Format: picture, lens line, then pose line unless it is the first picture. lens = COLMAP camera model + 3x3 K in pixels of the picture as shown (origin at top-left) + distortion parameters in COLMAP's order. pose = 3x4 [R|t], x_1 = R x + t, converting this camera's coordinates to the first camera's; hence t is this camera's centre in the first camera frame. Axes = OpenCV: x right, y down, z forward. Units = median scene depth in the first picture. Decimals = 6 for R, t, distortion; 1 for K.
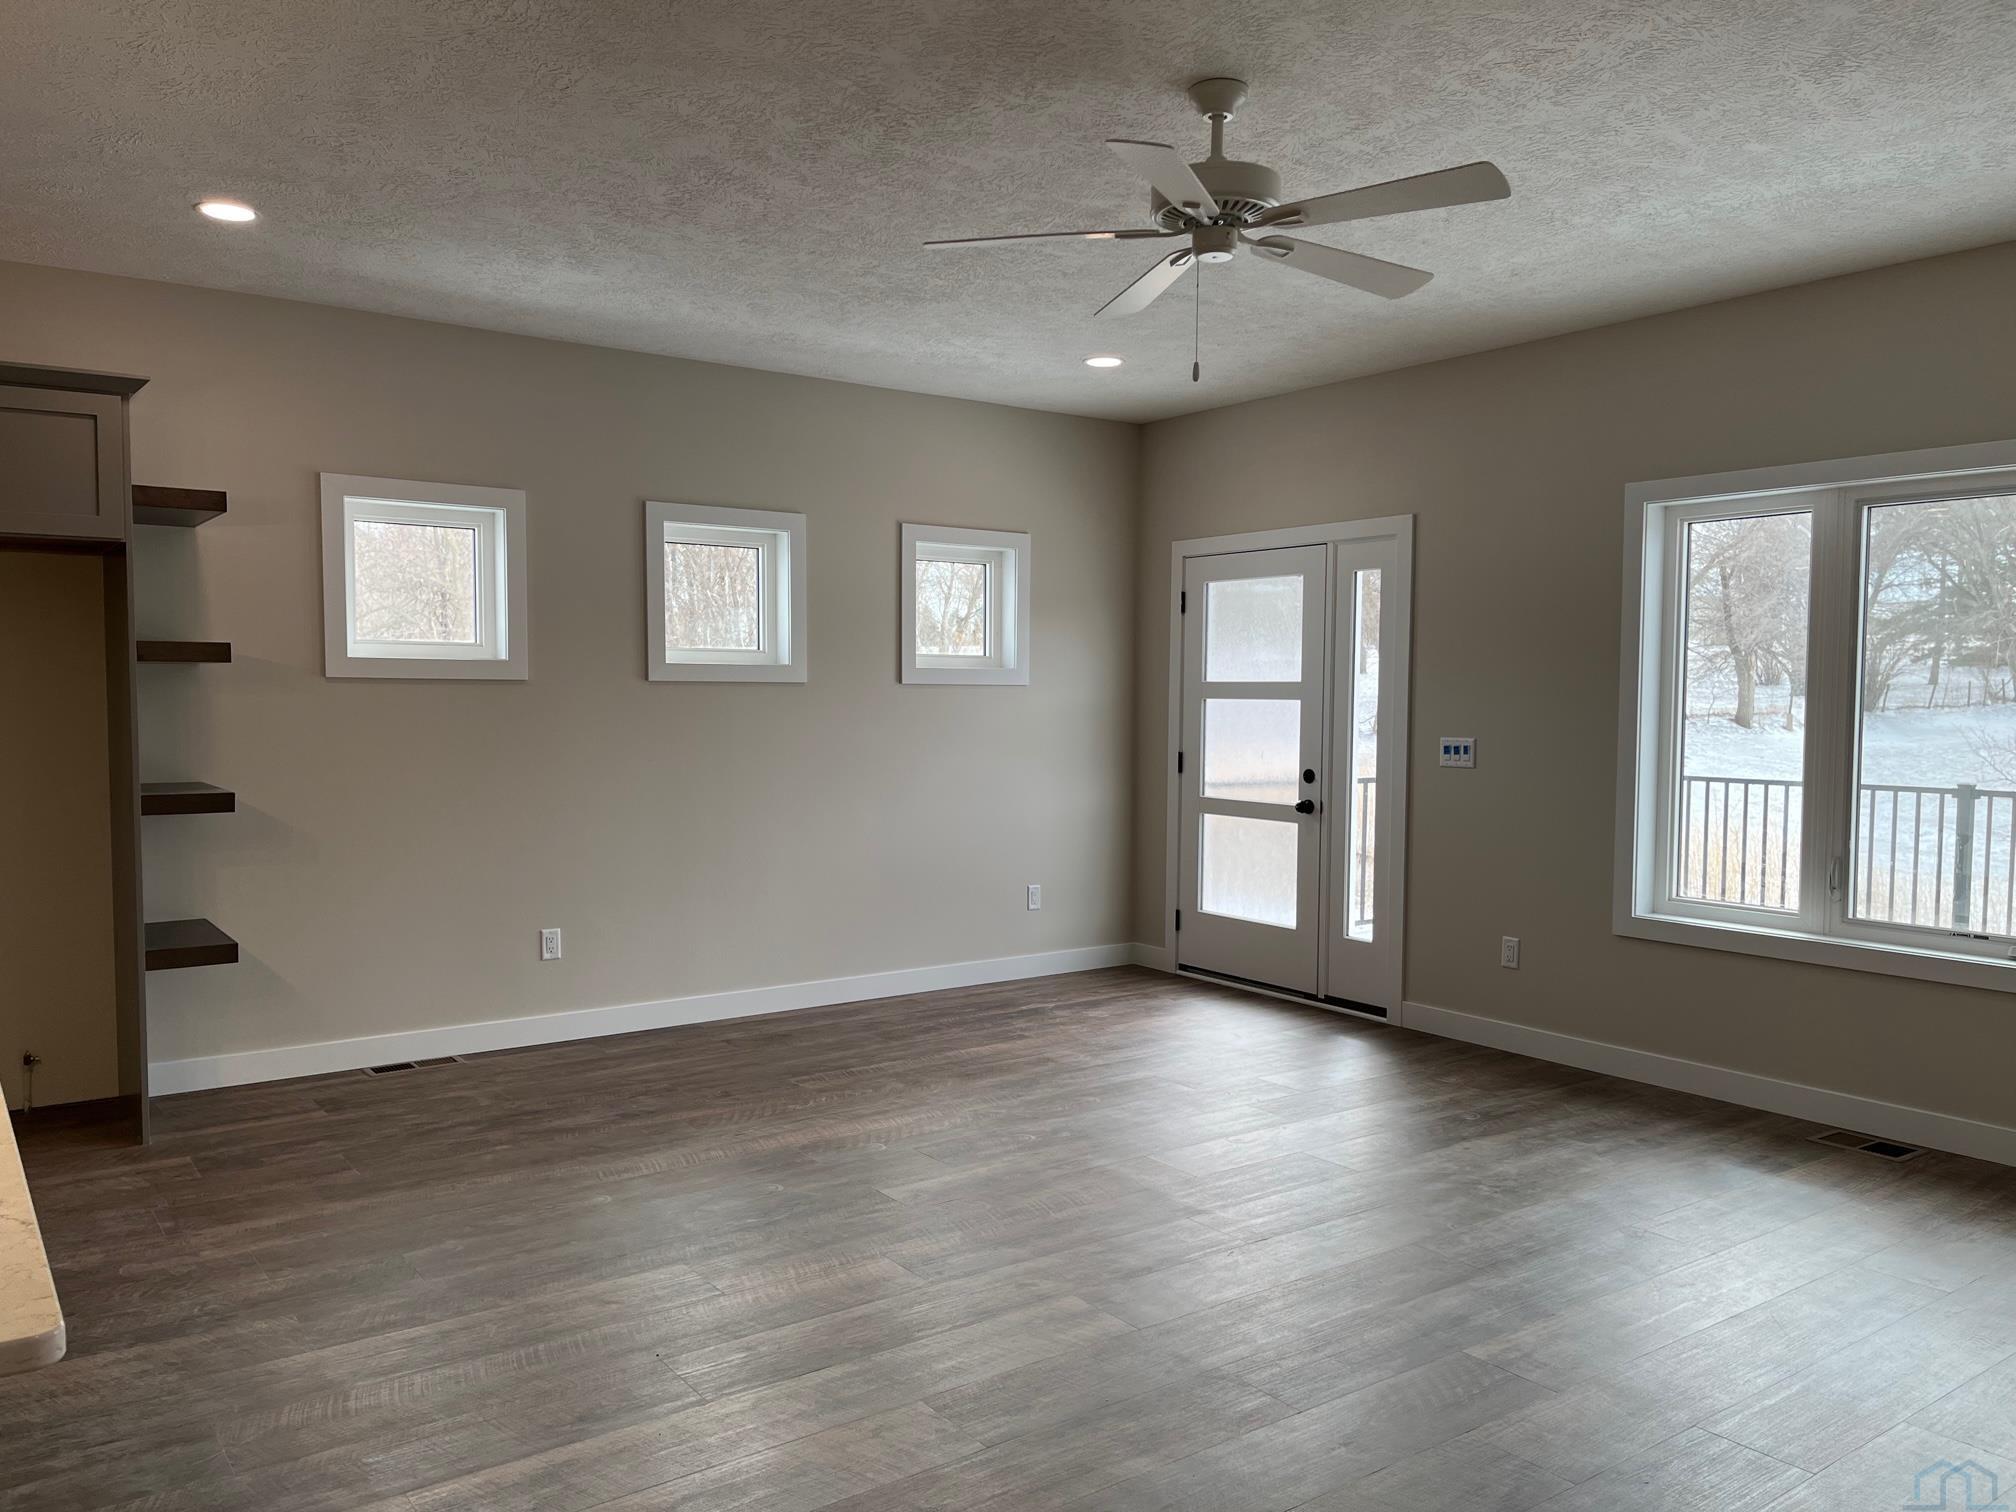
lens RADIAL K [[1522.9, 0, 1006.9], [0, 1522.9, 777.6], [0, 0, 1]] dist [0.034154, -0.002471]
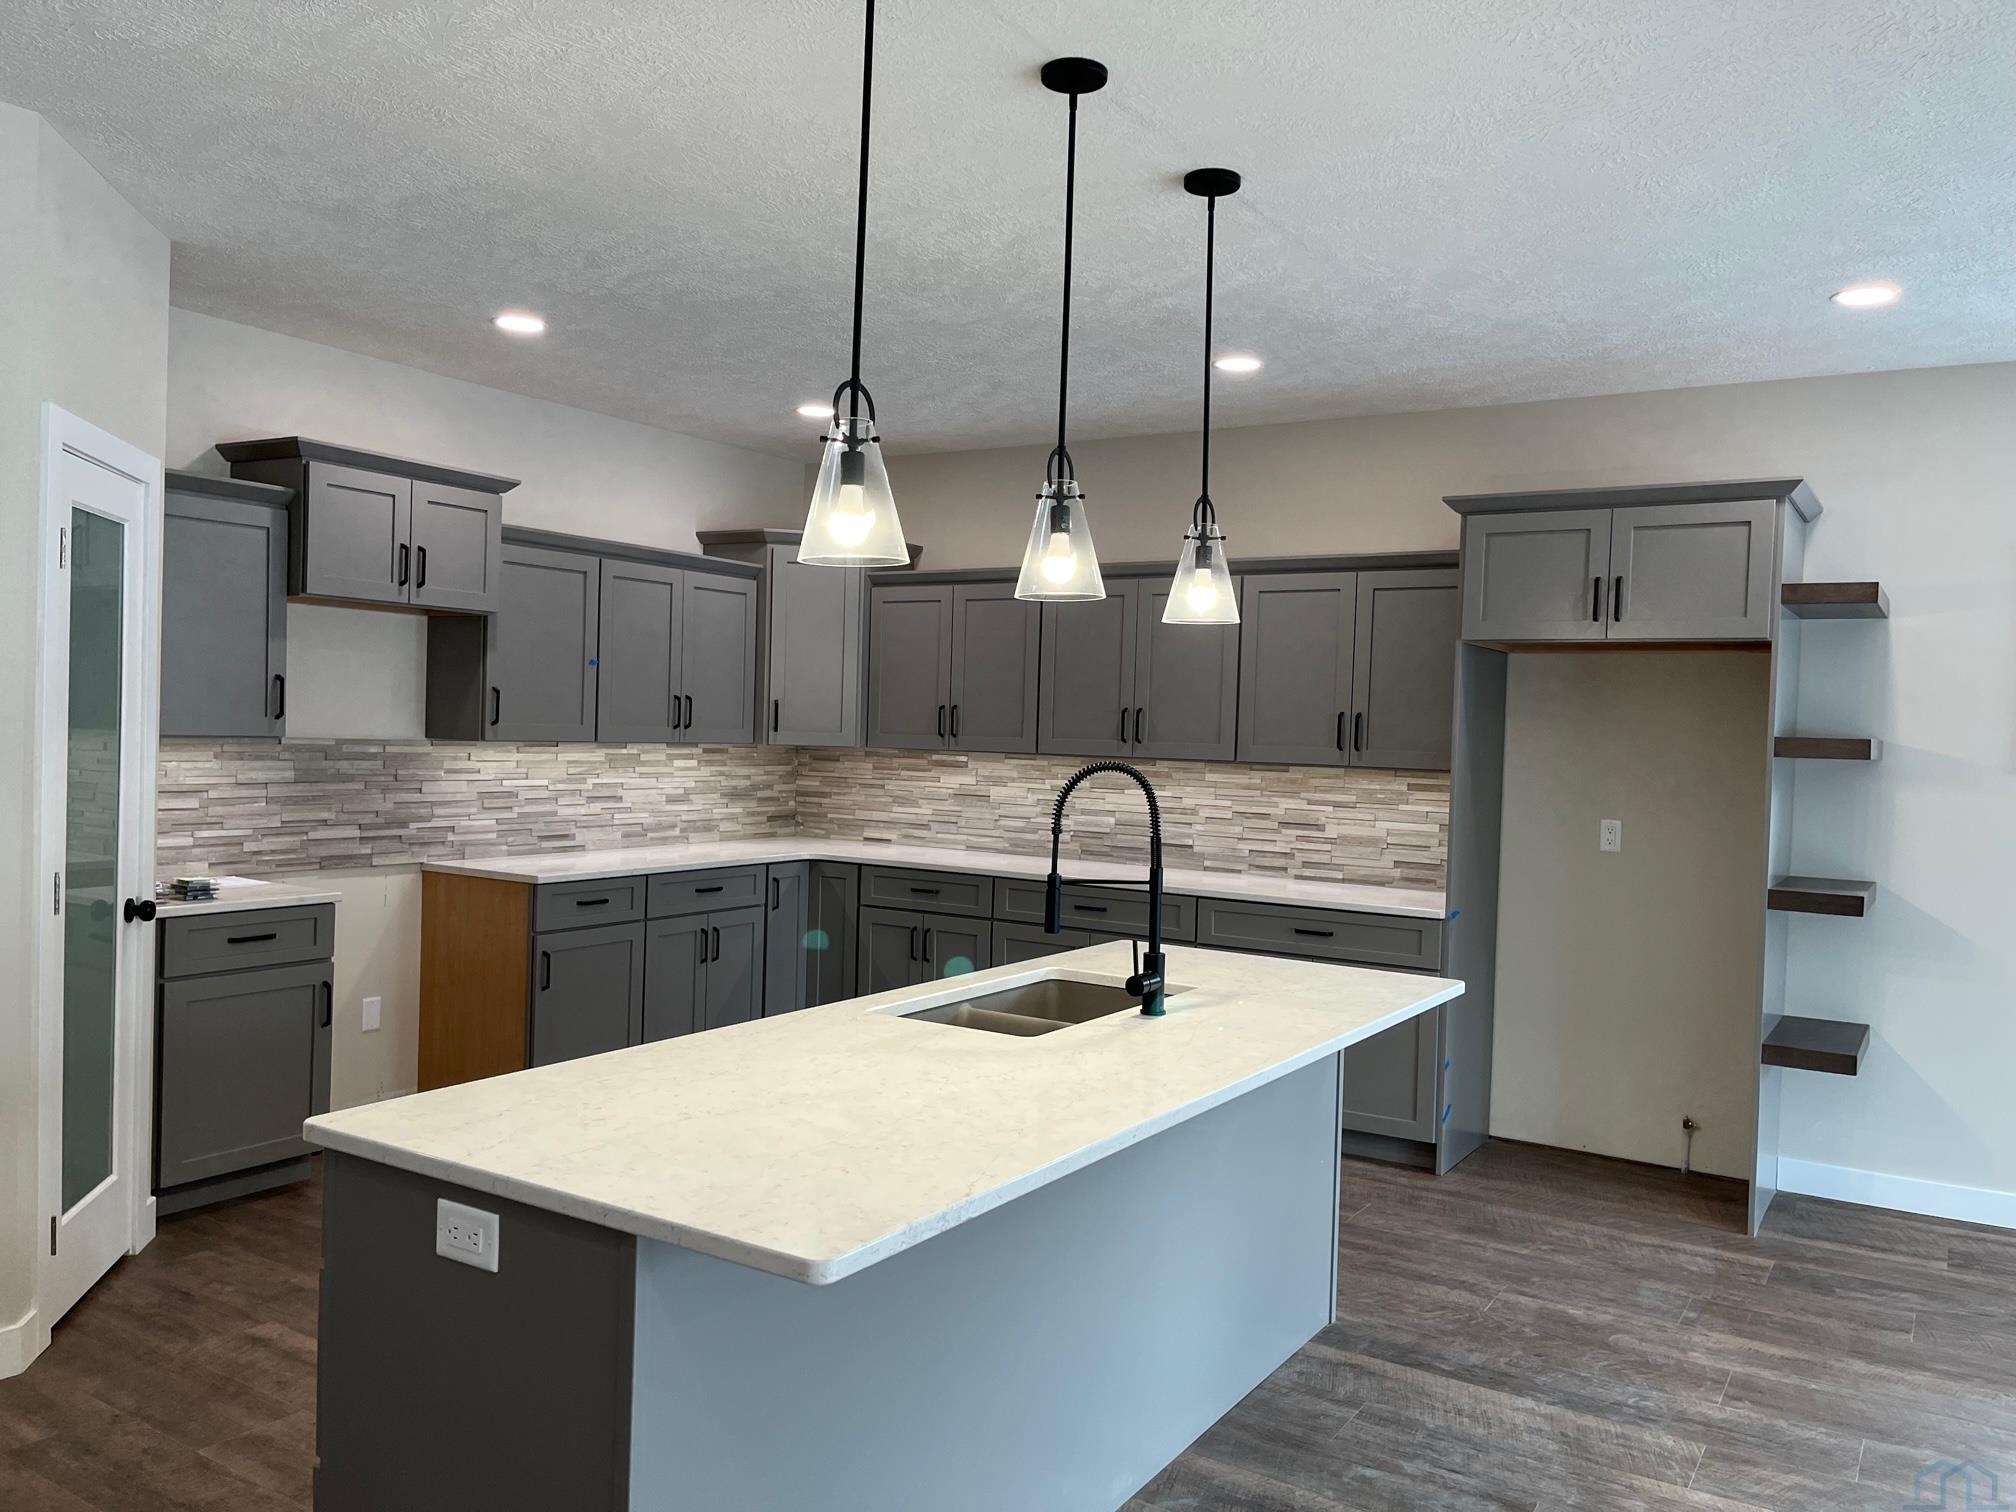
lens RADIAL K [[1522.9, 0, 1010.4], [0, 1522.9, 740.7], [0, 0, 1]] dist [0.034154, -0.002471]
pose [[0.399642, 0.005428, -0.916655, 0.173070], [-0.077993, 0.996558, -0.028103, -0.017794], [0.913348, 0.082724, 0.398689, 0.143960]]
